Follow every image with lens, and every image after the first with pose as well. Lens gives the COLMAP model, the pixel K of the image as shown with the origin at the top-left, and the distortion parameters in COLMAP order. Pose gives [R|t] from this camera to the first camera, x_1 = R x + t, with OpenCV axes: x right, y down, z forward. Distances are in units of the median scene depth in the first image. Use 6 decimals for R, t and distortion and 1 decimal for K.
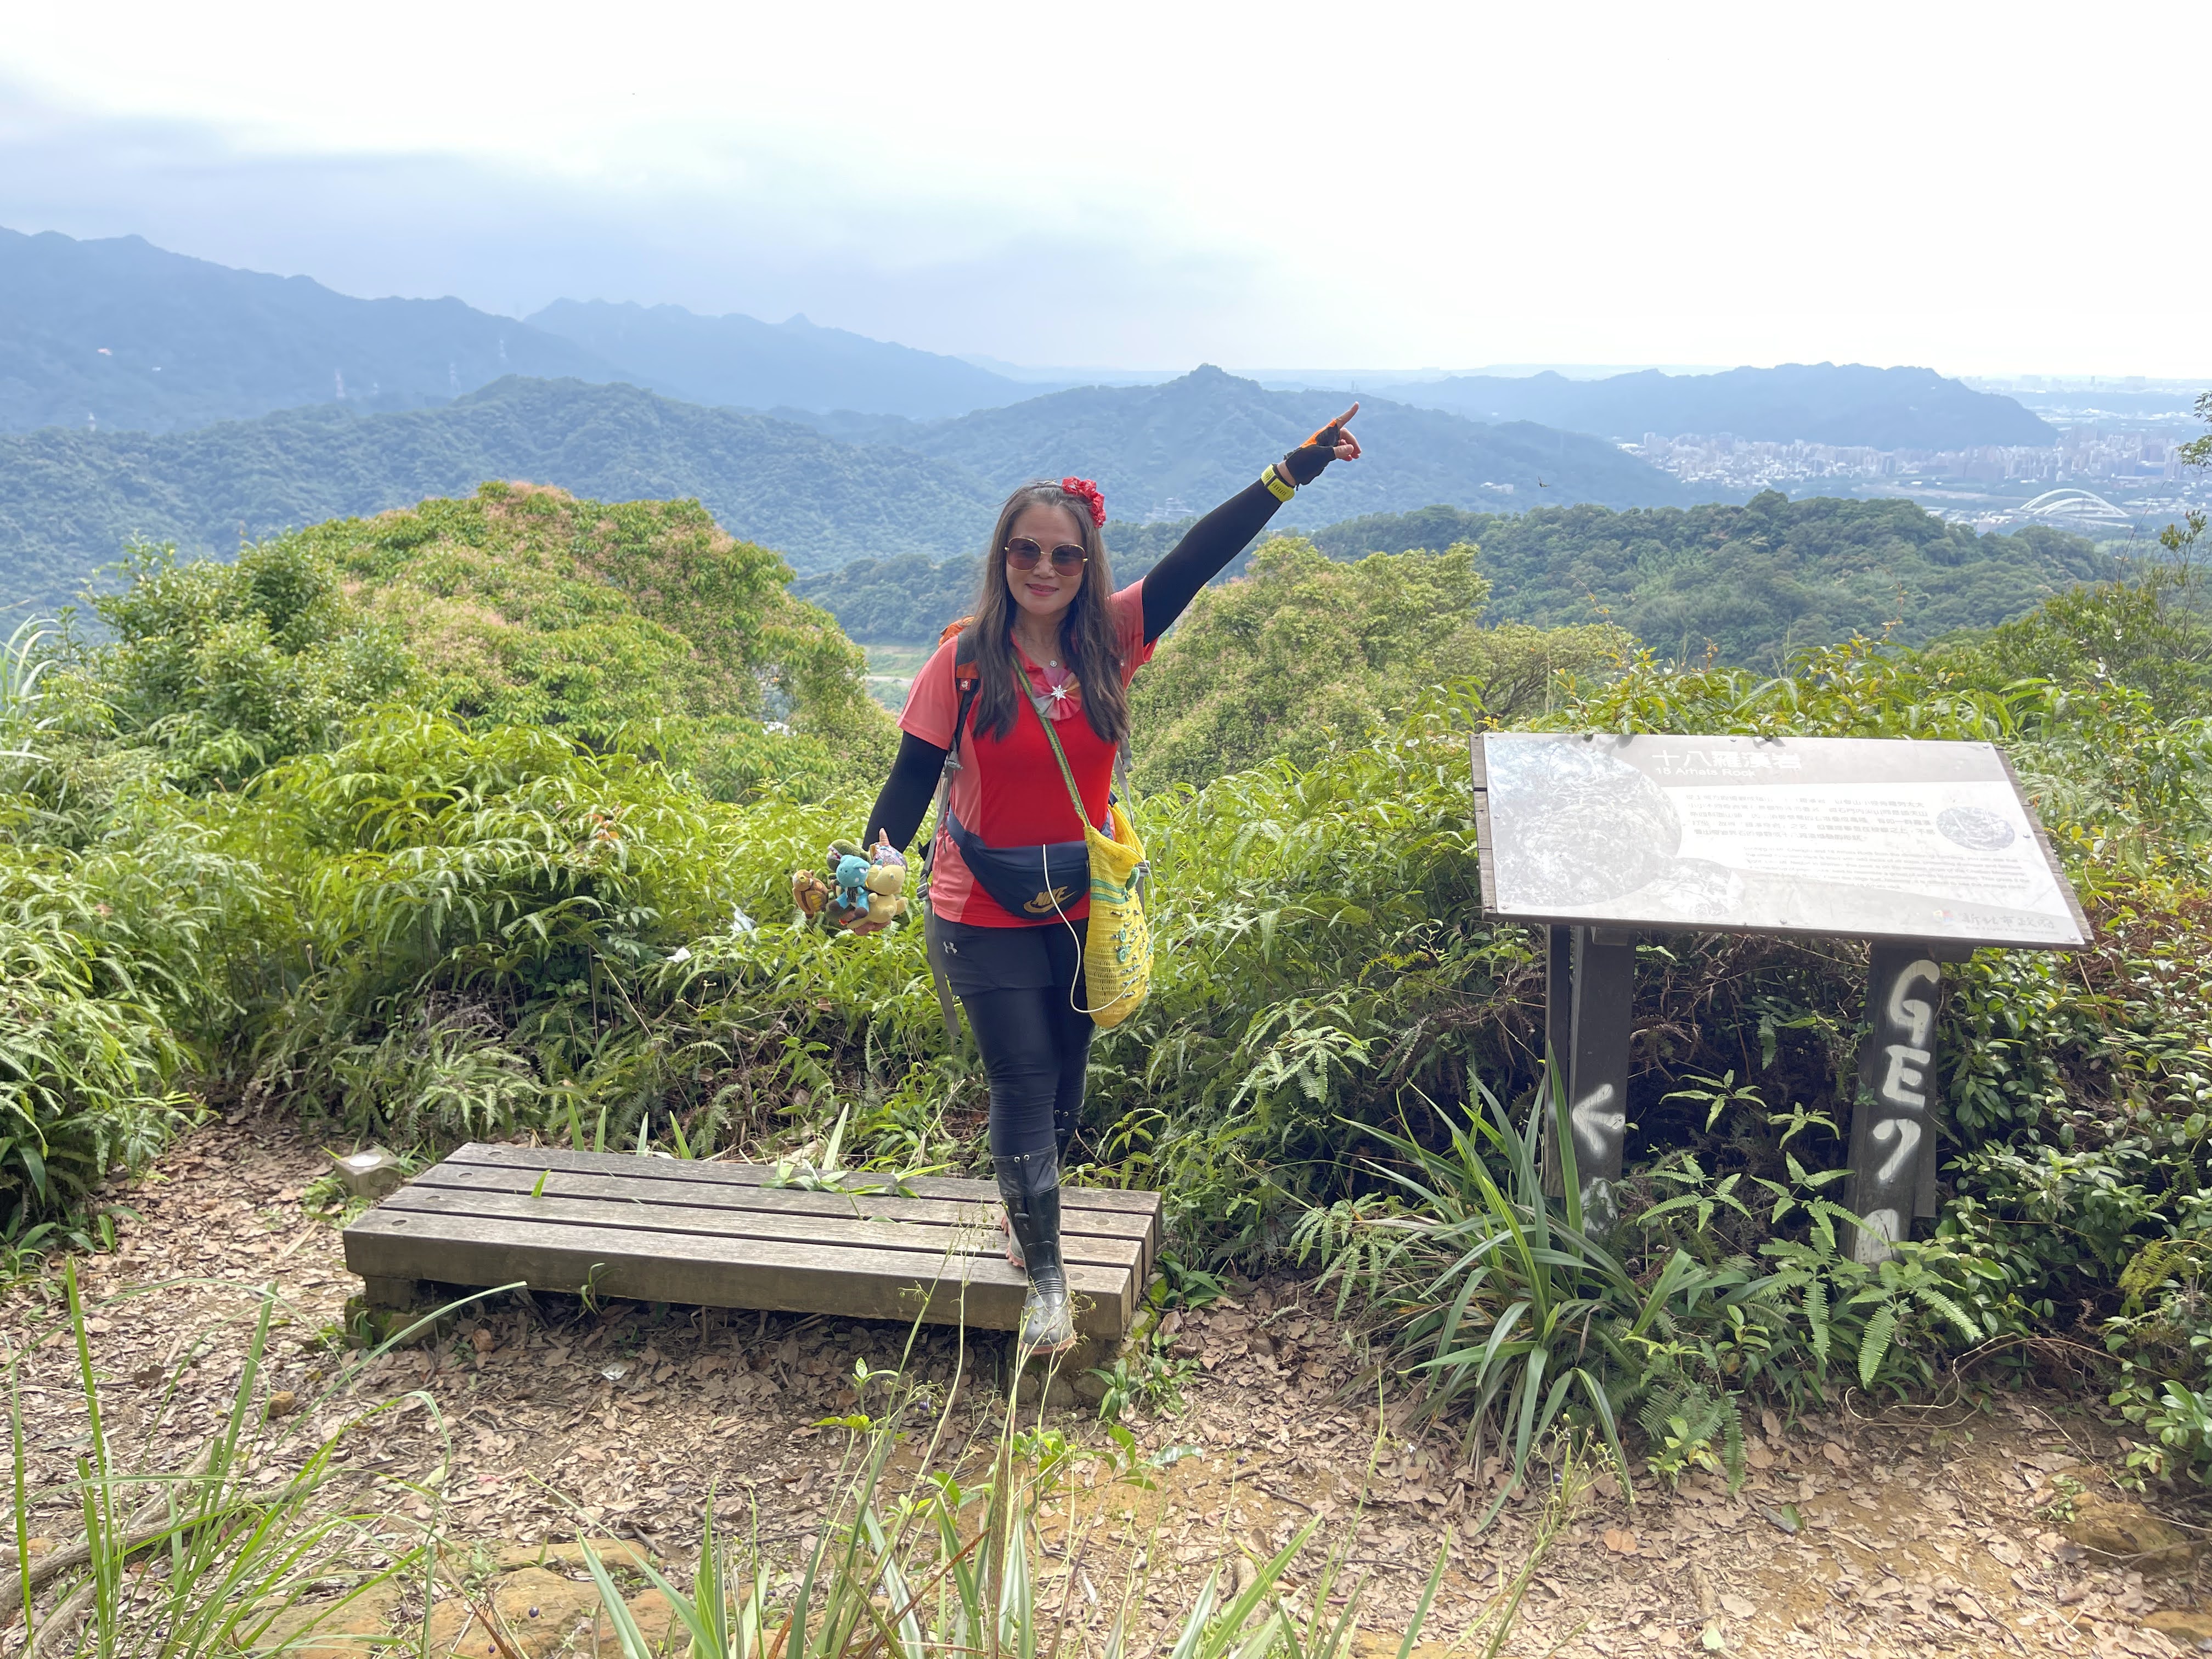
lens RADIAL K [[1721.5, 0, 1114.4], [0, 1721.5, 828.6], [0, 0, 1]] dist [0.074740, -0.103332]
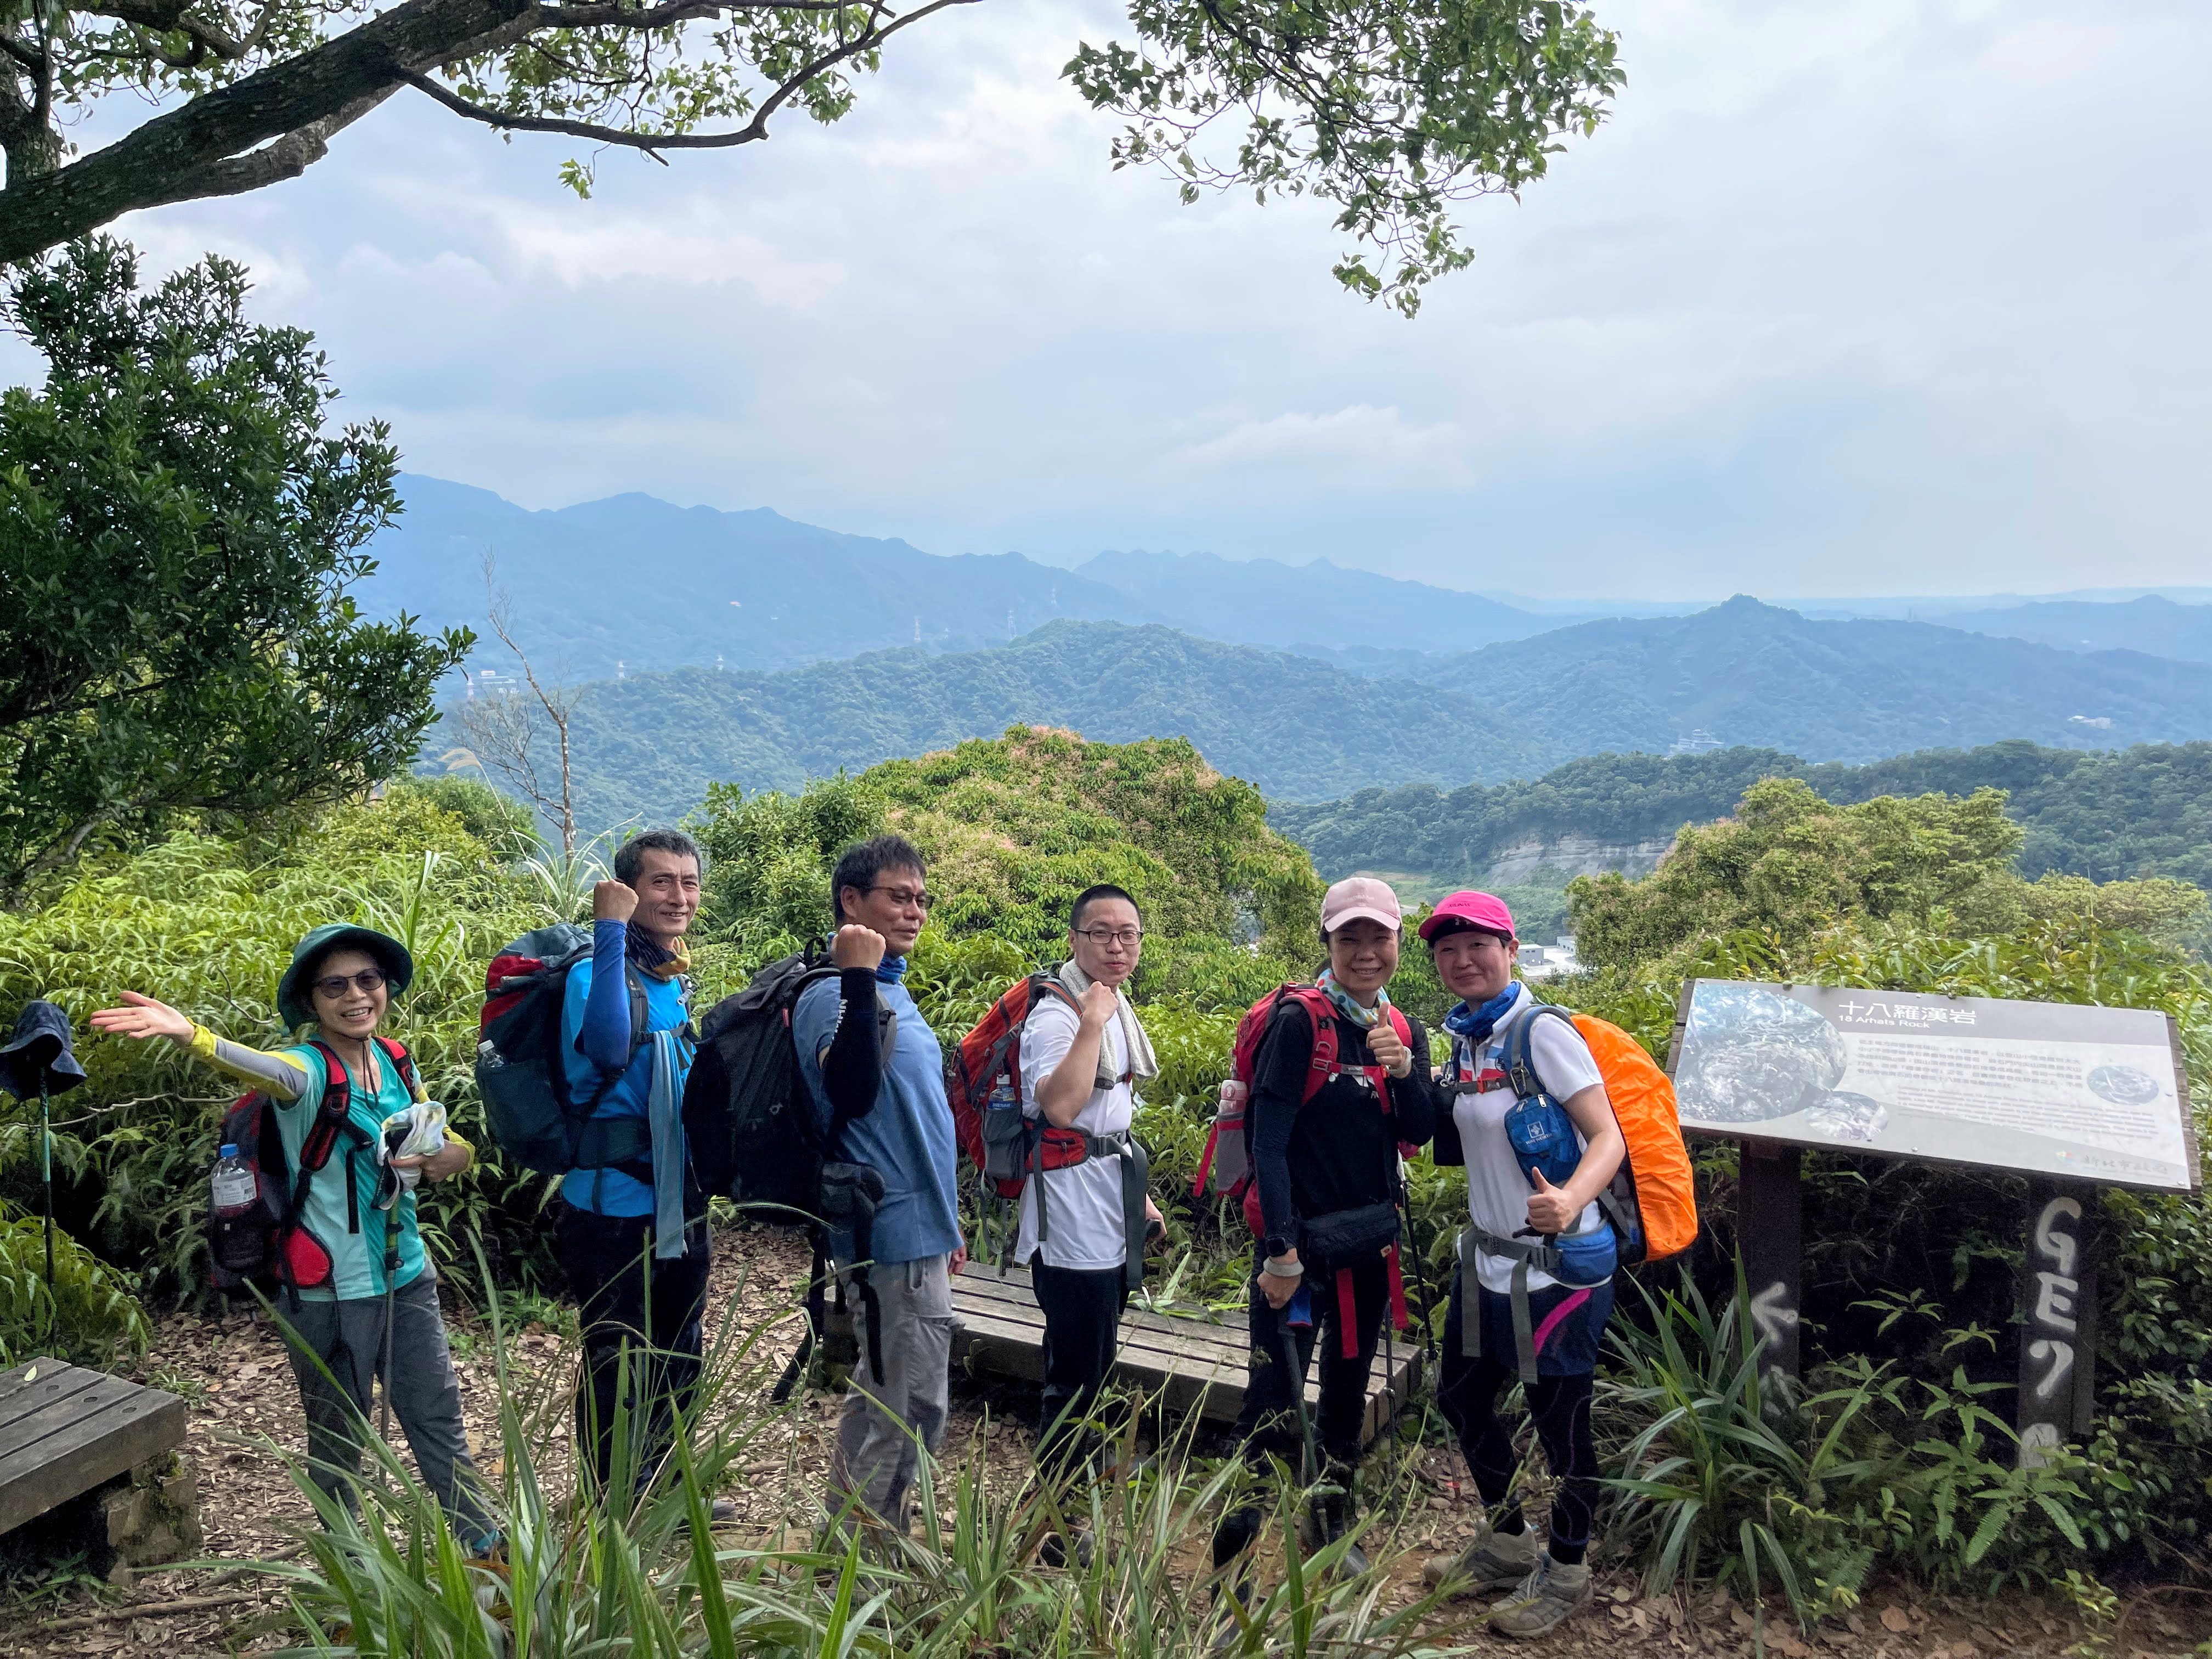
lens RADIAL K [[1704.7, 0, 1071.1], [0, 1704.7, 797.7], [0, 0, 1]] dist [0.070529, -0.065501]
pose [[0.950242, 0.018105, -0.310987, 0.137896], [-0.063988, 0.988366, -0.137979, 0.010691], [0.304871, 0.151012, 0.940345, -0.225840]]
